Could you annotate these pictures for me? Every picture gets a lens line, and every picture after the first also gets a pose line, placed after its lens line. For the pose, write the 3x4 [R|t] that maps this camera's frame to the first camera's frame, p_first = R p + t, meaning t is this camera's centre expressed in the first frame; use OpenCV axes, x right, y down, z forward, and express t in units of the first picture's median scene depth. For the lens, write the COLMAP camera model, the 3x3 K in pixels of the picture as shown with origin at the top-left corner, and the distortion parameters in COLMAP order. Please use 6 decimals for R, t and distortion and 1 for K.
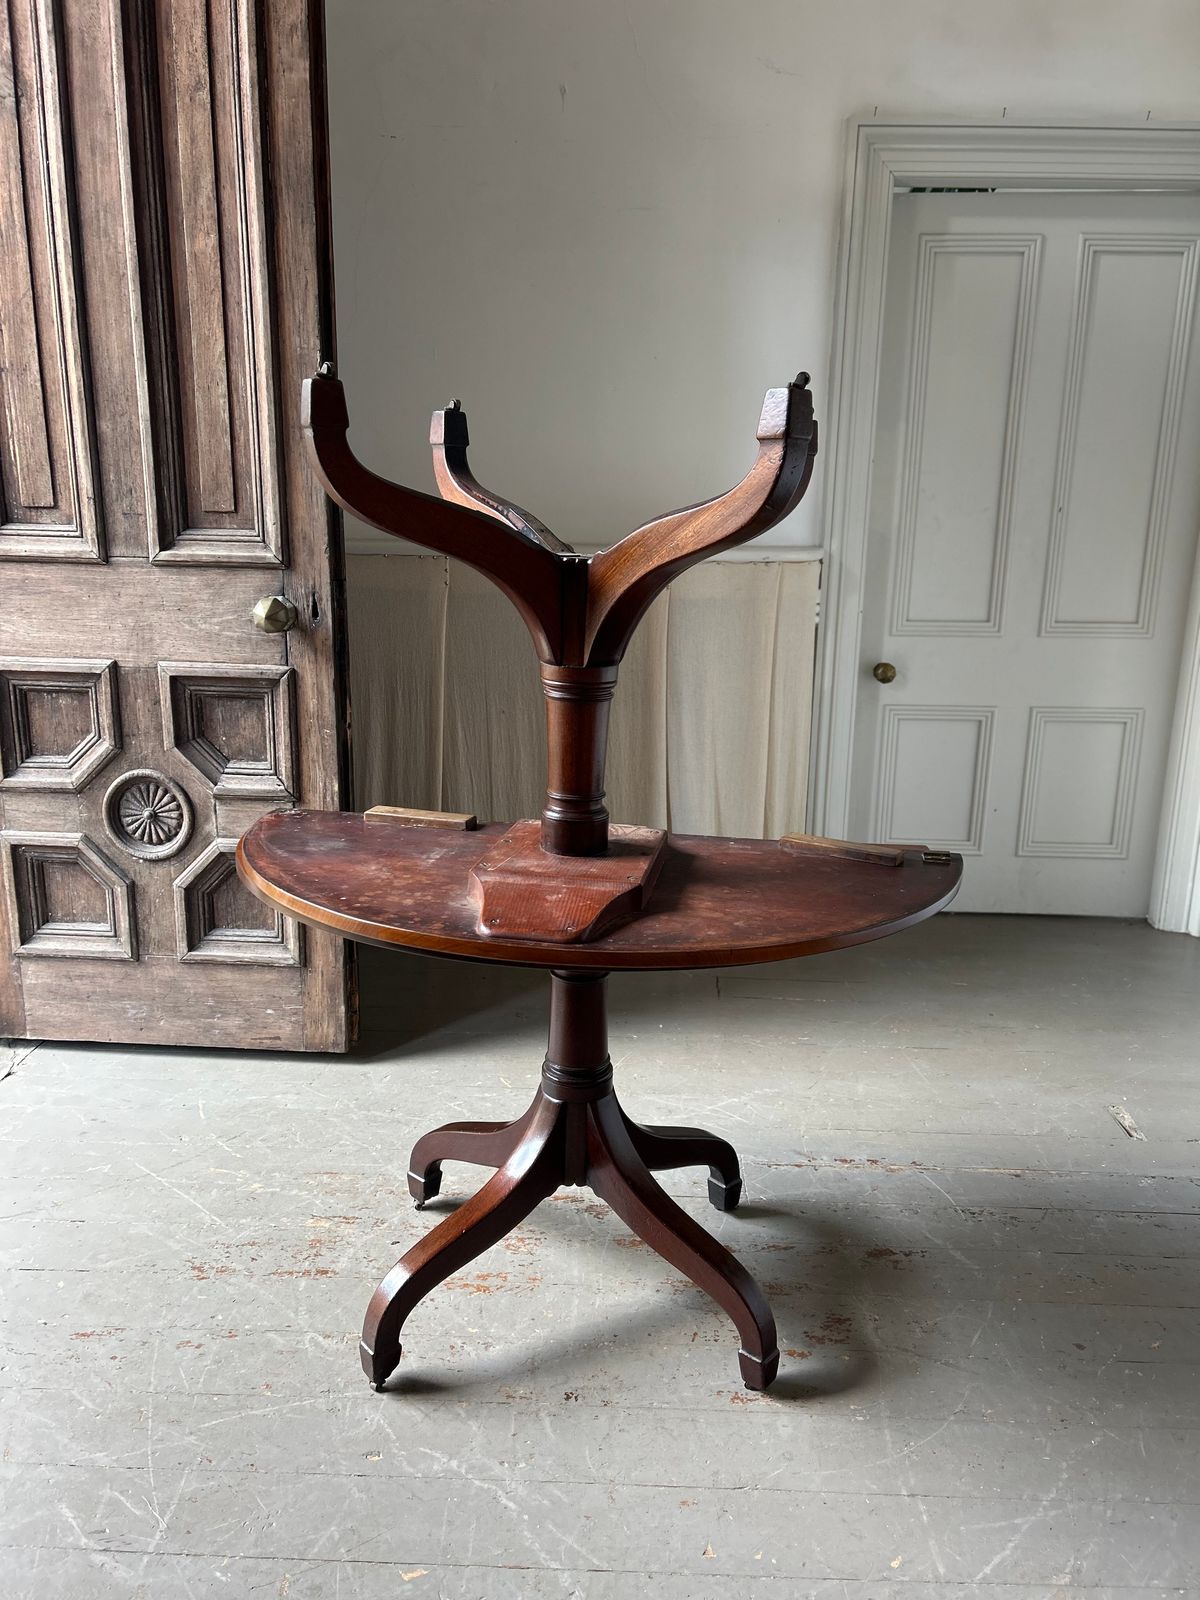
lens RADIAL K [[1210.1, 0, 598.7], [0, 1210.1, 804.1], [0, 0, 1]] dist [0.048460, -0.054627]
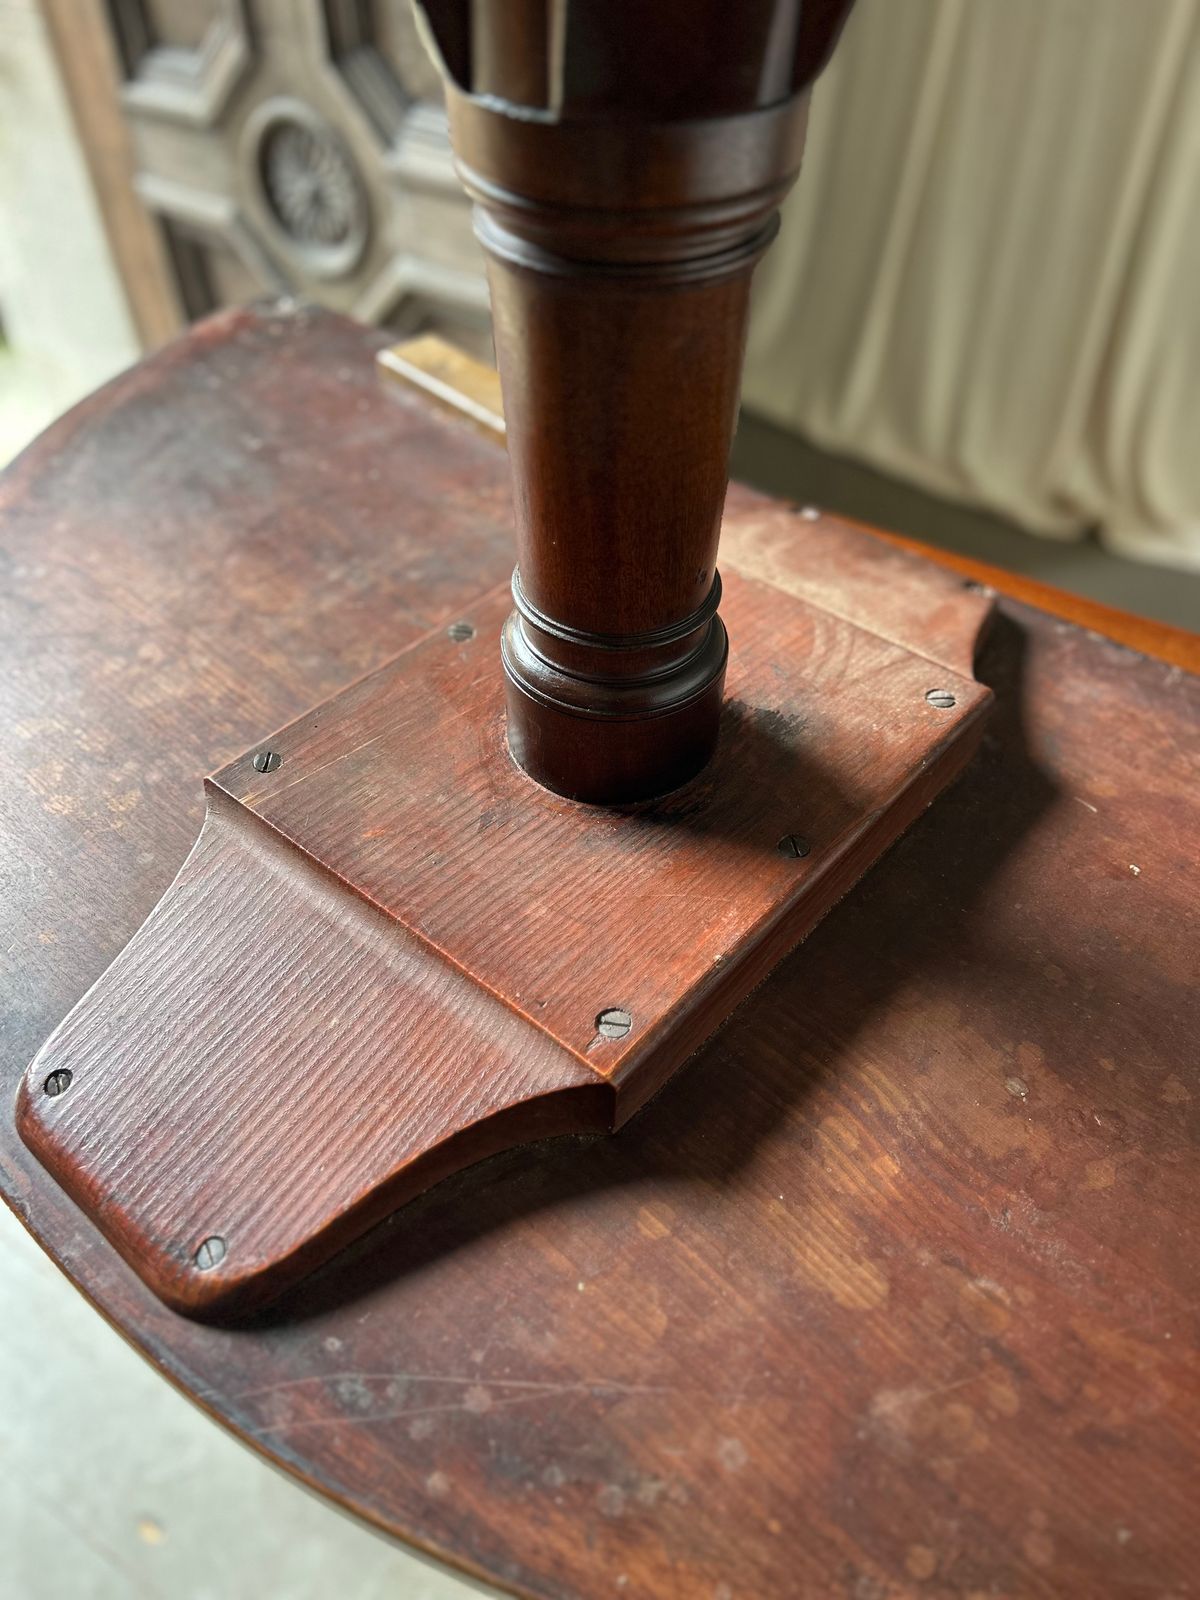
lens RADIAL K [[1210.1, 0, 589.4], [0, 1210.1, 799.8], [0, 0, 1]] dist [0.048460, -0.054627]
pose [[0.856530, 0.353209, -0.376298, 0.071414], [-0.105830, 0.833832, 0.541779, -0.083887], [0.505130, -0.424226, 0.751582, 0.531576]]
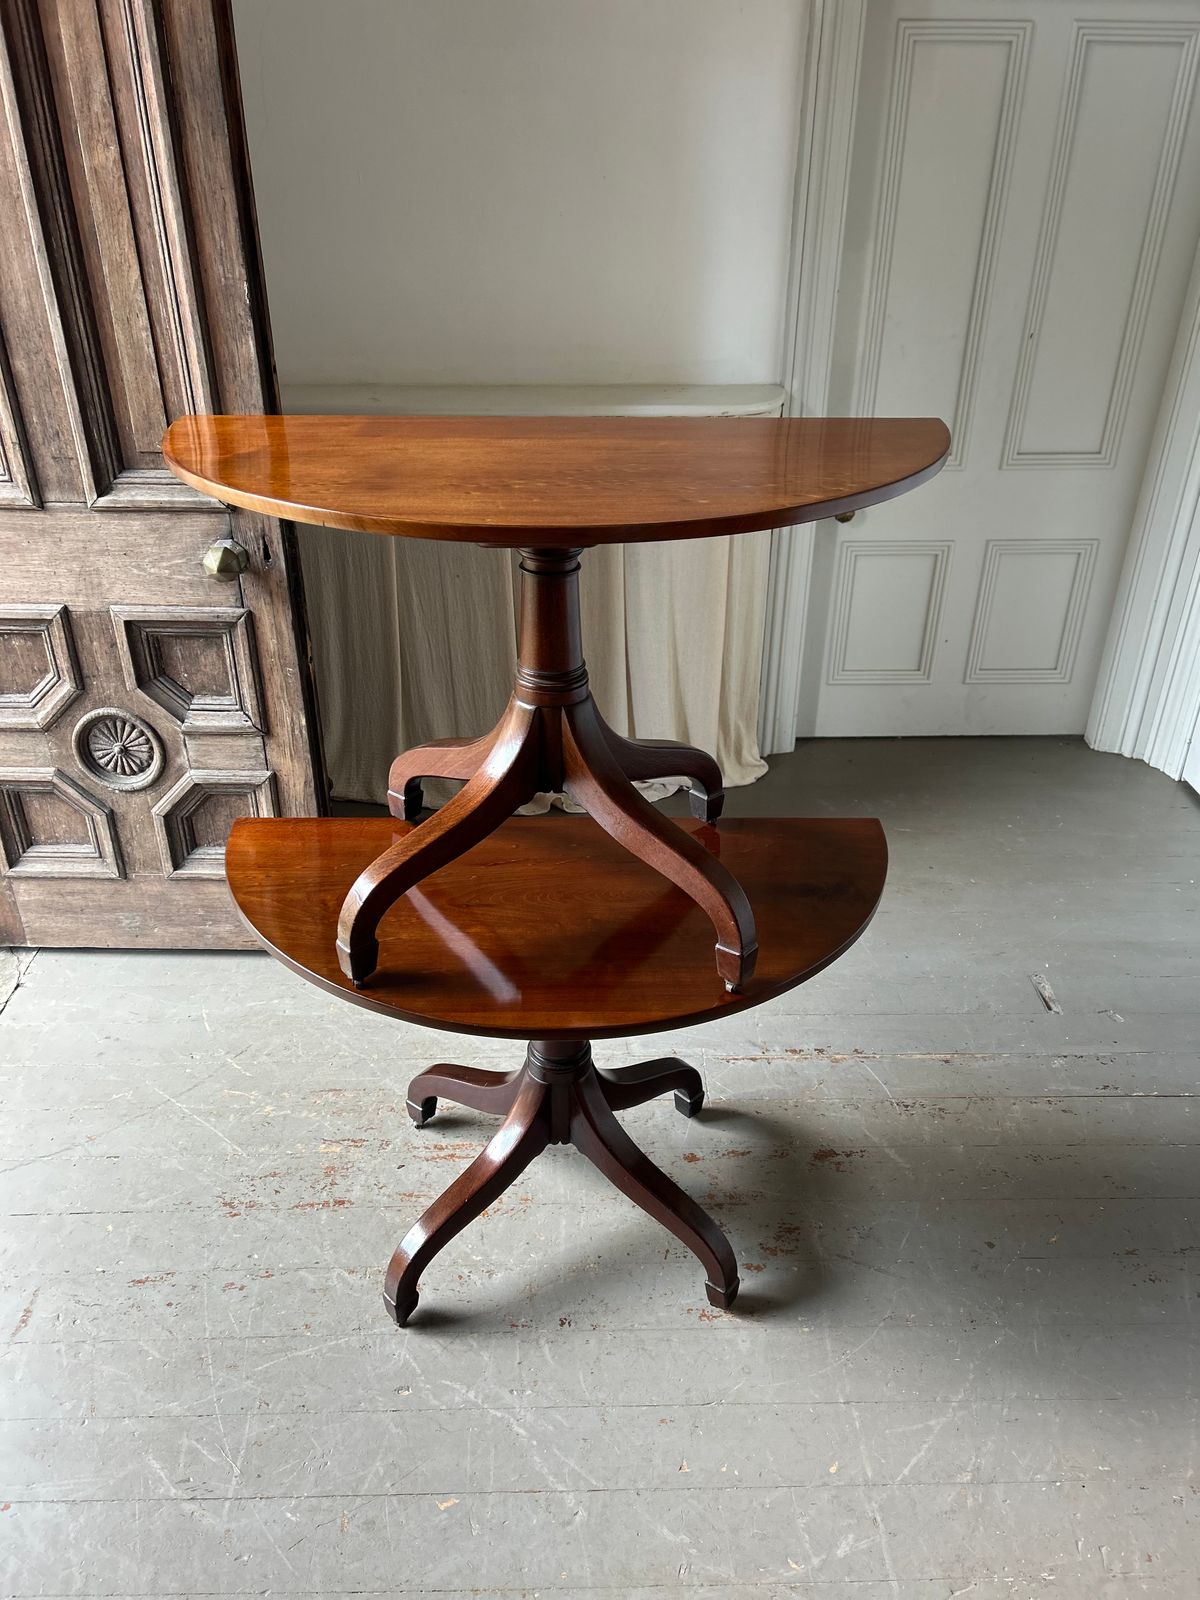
lens RADIAL K [[1210.1, 0, 594.1], [0, 1210.1, 802.4], [0, 0, 1]] dist [0.048460, -0.054627]
pose [[0.998777, -0.035374, 0.034539, -0.012164], [0.024618, 0.961685, 0.273050, -0.227627], [-0.042874, -0.271866, 0.961380, -0.002898]]
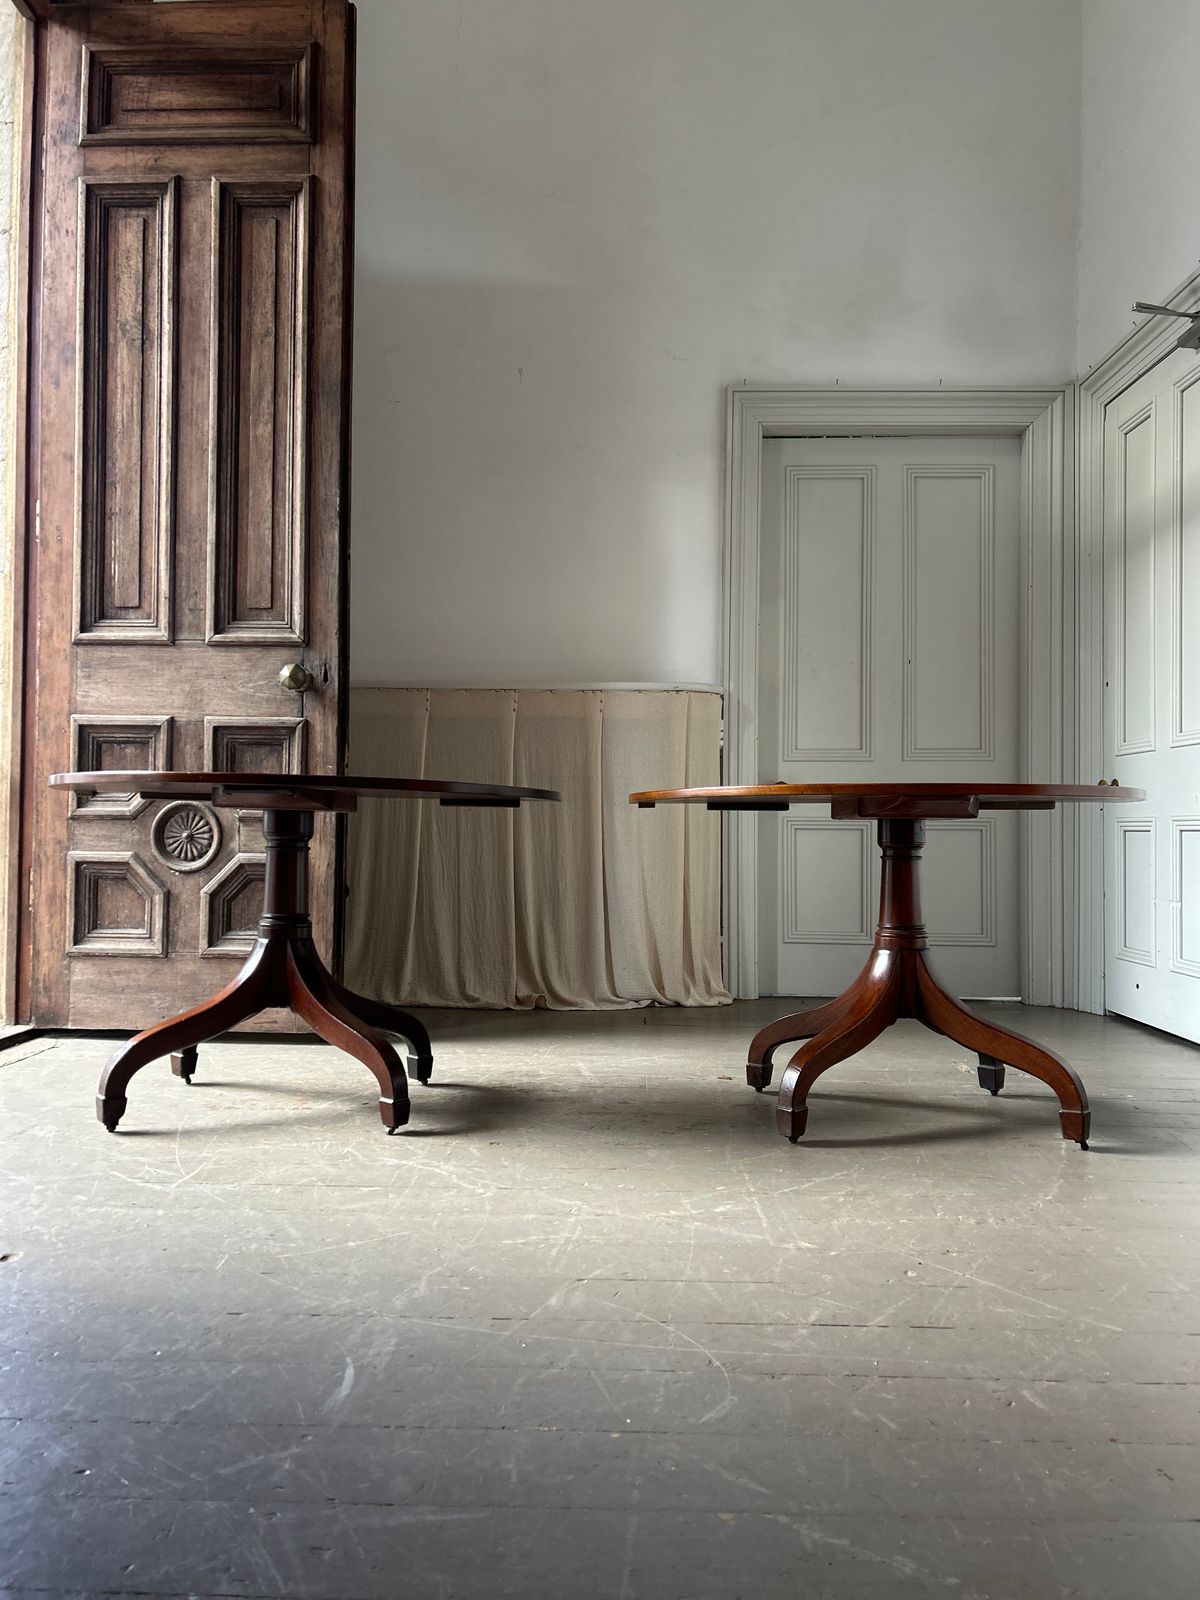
lens RADIAL K [[1210.1, 0, 599.0], [0, 1210.1, 796.6], [0, 0, 1]] dist [0.048460, -0.054627]
pose [[0.999939, -0.006113, 0.009250, 0.057233], [0.008388, 0.962645, -0.270636, 0.337579], [-0.007251, 0.270697, 0.962637, -0.264908]]
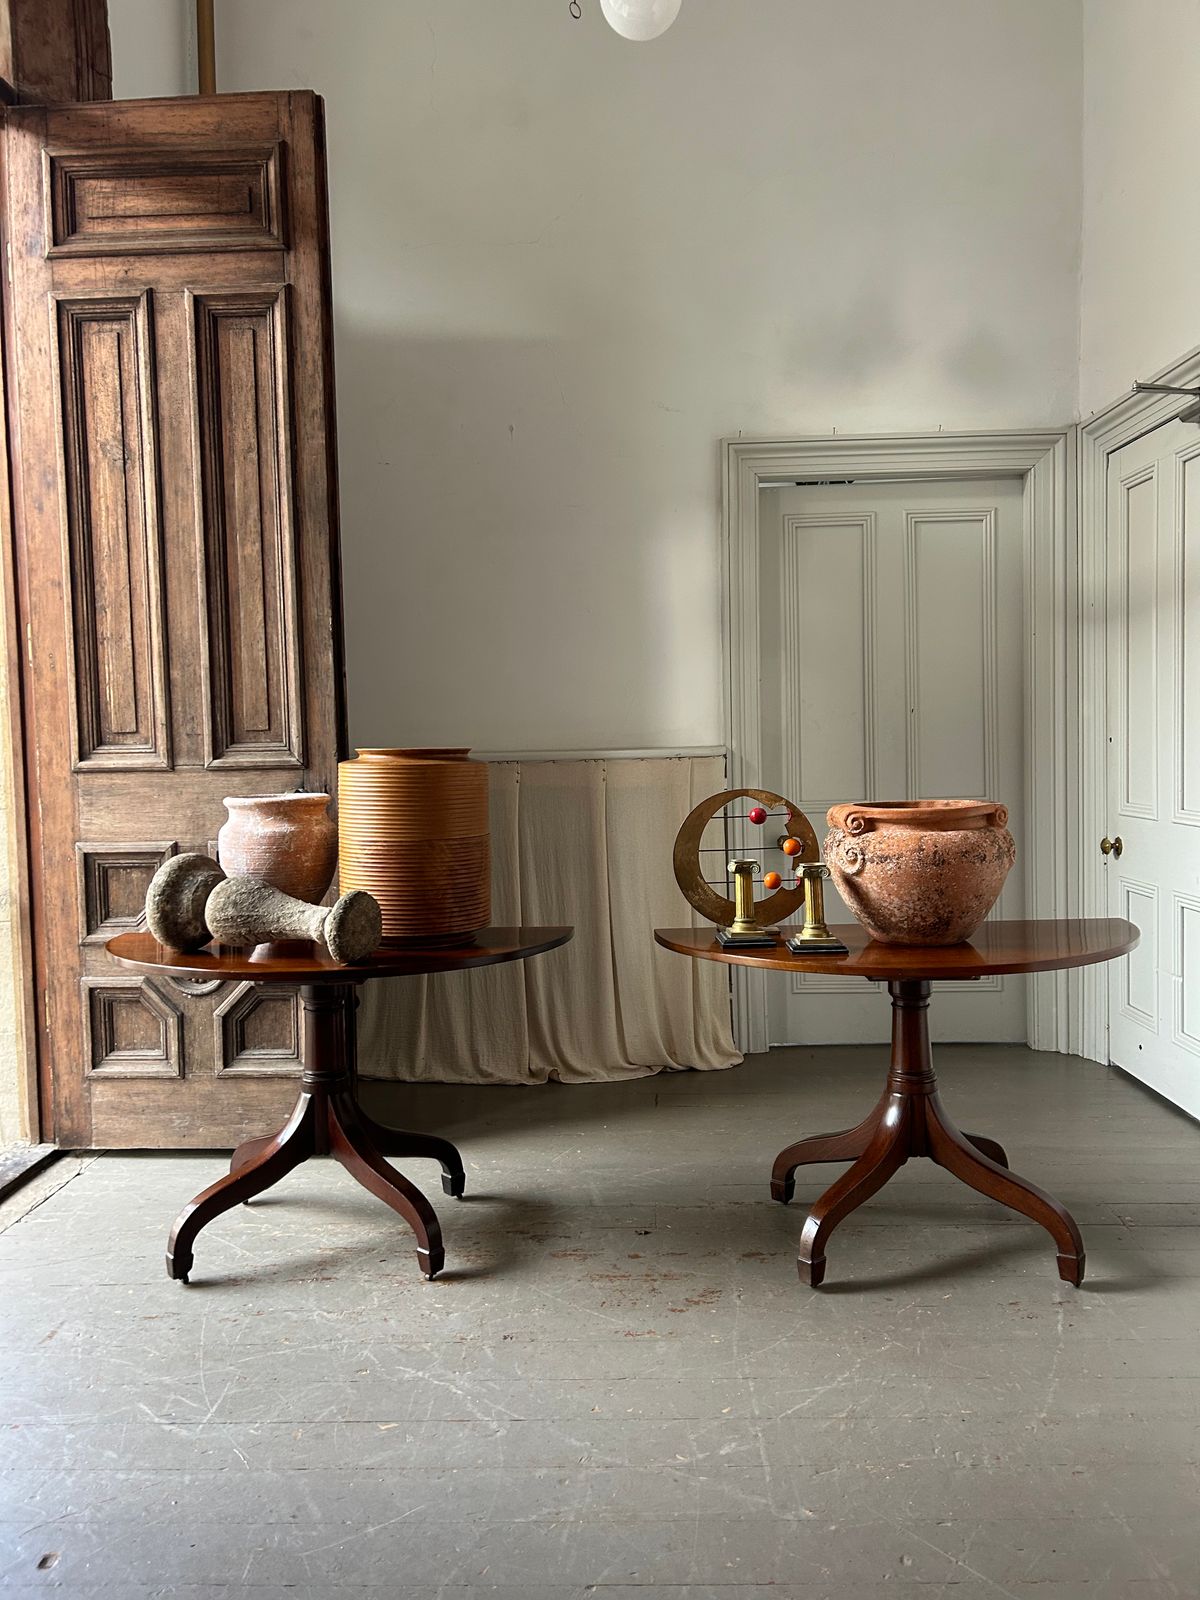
lens RADIAL K [[1210.1, 0, 607.7], [0, 1210.1, 788.4], [0, 0, 1]] dist [0.048460, -0.054627]
pose [[0.999231, -0.039129, 0.002343, 0.077637], [0.038811, 0.979170, -0.199299, 0.111765], [0.005504, 0.199236, 0.979936, -0.325895]]
